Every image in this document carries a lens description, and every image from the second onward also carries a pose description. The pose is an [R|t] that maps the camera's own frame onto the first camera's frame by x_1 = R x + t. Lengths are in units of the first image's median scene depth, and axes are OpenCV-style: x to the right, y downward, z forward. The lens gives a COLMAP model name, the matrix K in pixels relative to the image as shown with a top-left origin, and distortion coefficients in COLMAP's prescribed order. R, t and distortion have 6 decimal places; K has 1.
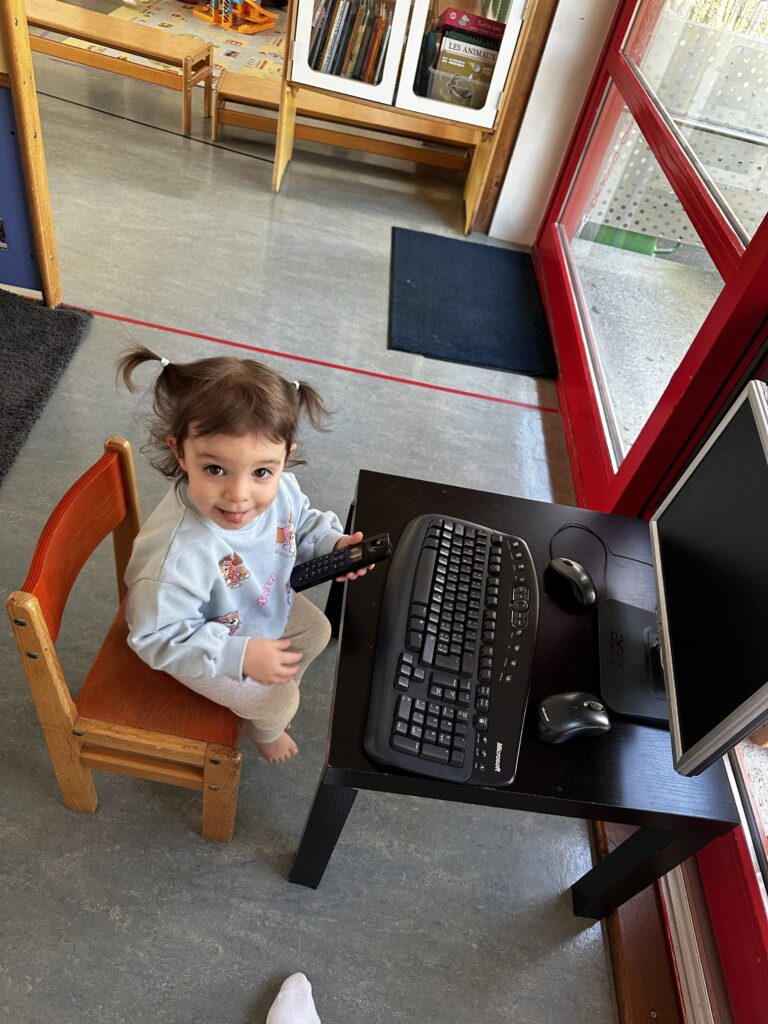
lens RADIAL K [[718.2, 0, 385.6], [0, 718.2, 515.0], [0, 0, 1]] dist [-0.007816, -0.005693]
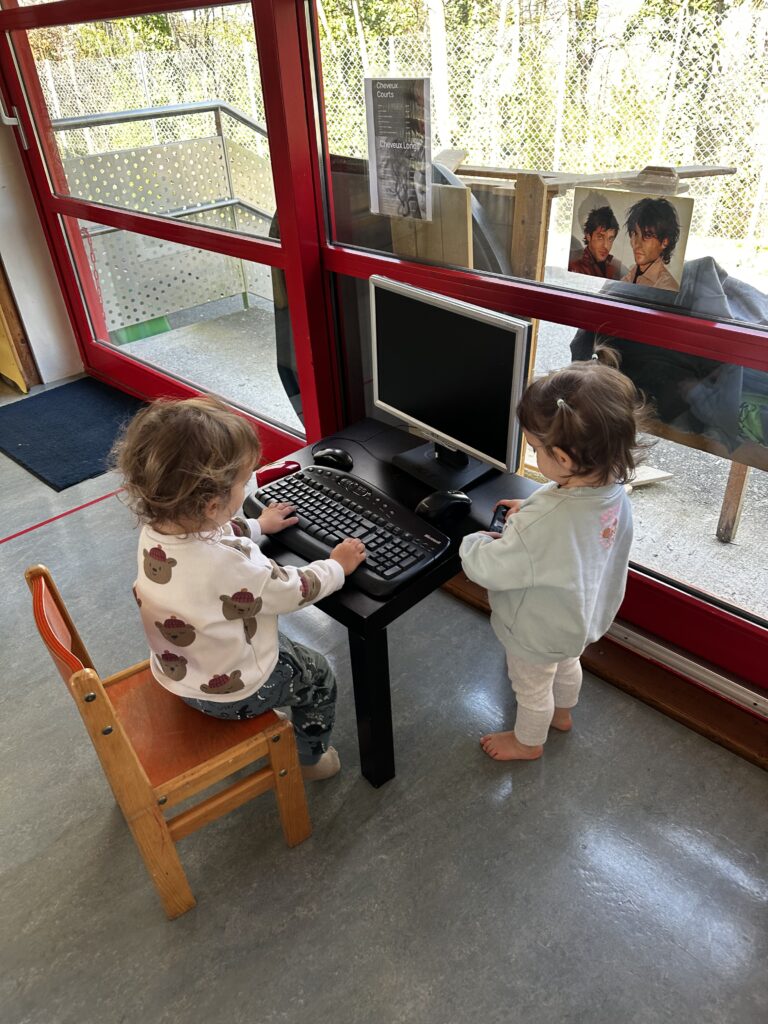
lens RADIAL K [[718.2, 0, 385.6], [0, 718.2, 515.0], [0, 0, 1]] dist [-0.007816, -0.005693]
pose [[0.636890, -0.589039, 0.497397, -0.197205], [0.660922, 0.749328, 0.041112, 0.057144], [-0.396930, 0.302557, 0.866548, -0.078600]]
